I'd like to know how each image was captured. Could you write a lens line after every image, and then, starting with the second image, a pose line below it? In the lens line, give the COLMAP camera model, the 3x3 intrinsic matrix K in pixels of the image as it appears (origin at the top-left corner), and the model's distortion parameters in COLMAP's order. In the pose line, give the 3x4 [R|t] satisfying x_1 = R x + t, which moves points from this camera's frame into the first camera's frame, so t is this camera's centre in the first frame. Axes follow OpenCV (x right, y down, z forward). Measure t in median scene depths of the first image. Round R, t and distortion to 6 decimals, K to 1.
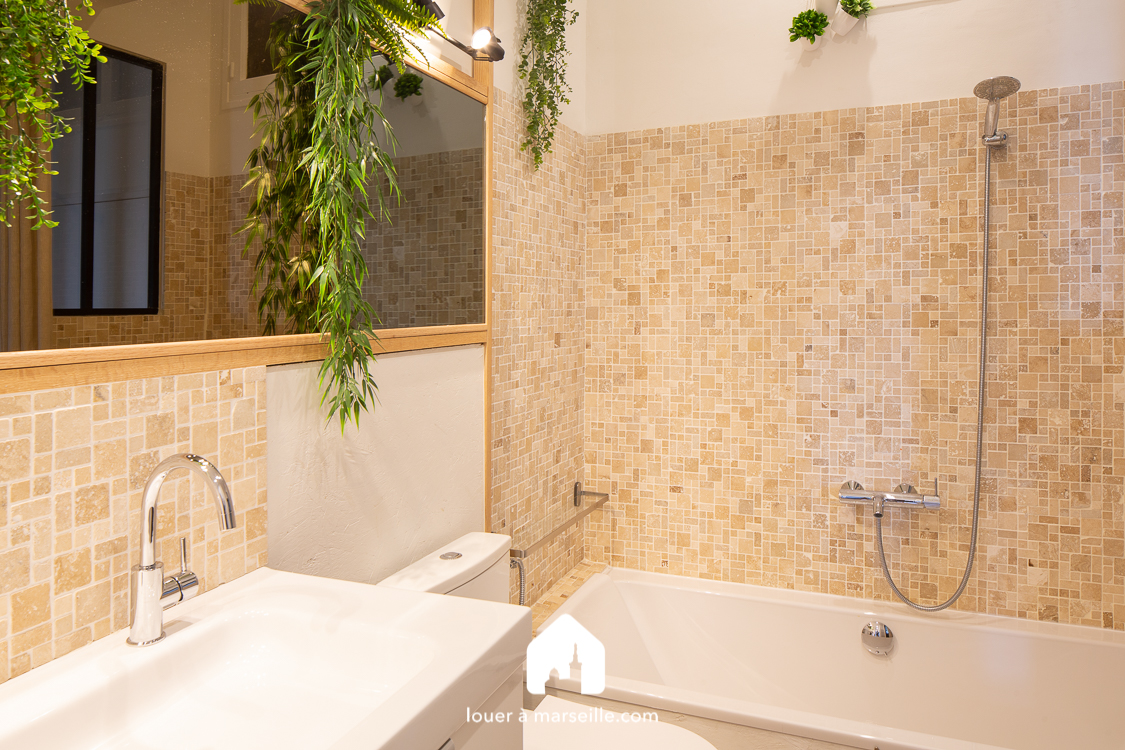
lens RADIAL K [[774.5, 0, 562.3], [0, 774.5, 277.8], [0, 0, 1]] dist [-0.002197, -0.000231]
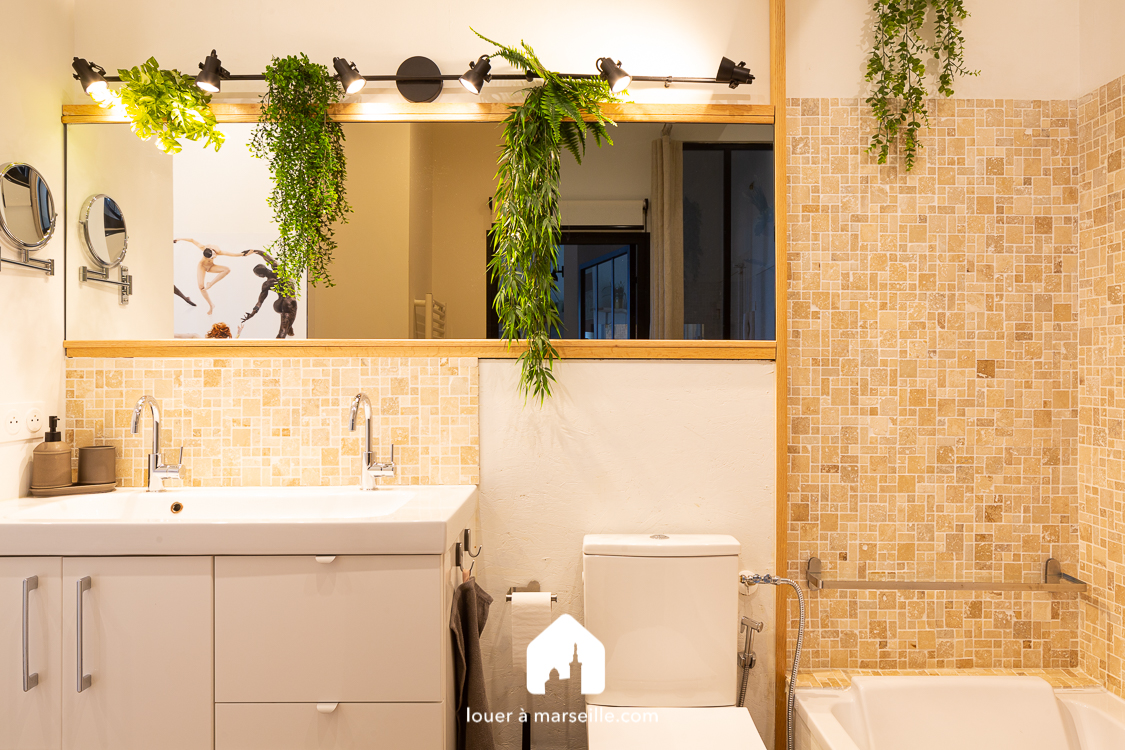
lens RADIAL K [[764.7, 0, 559.3], [0, 764.7, 337.4], [0, 0, 1]] dist [-0.001970, 0.000818]
pose [[0.381101, -0.024034, -0.924221, 0.996483], [0.021800, 0.999618, -0.017005, 0.091575], [0.924276, -0.013668, 0.381479, 0.504356]]
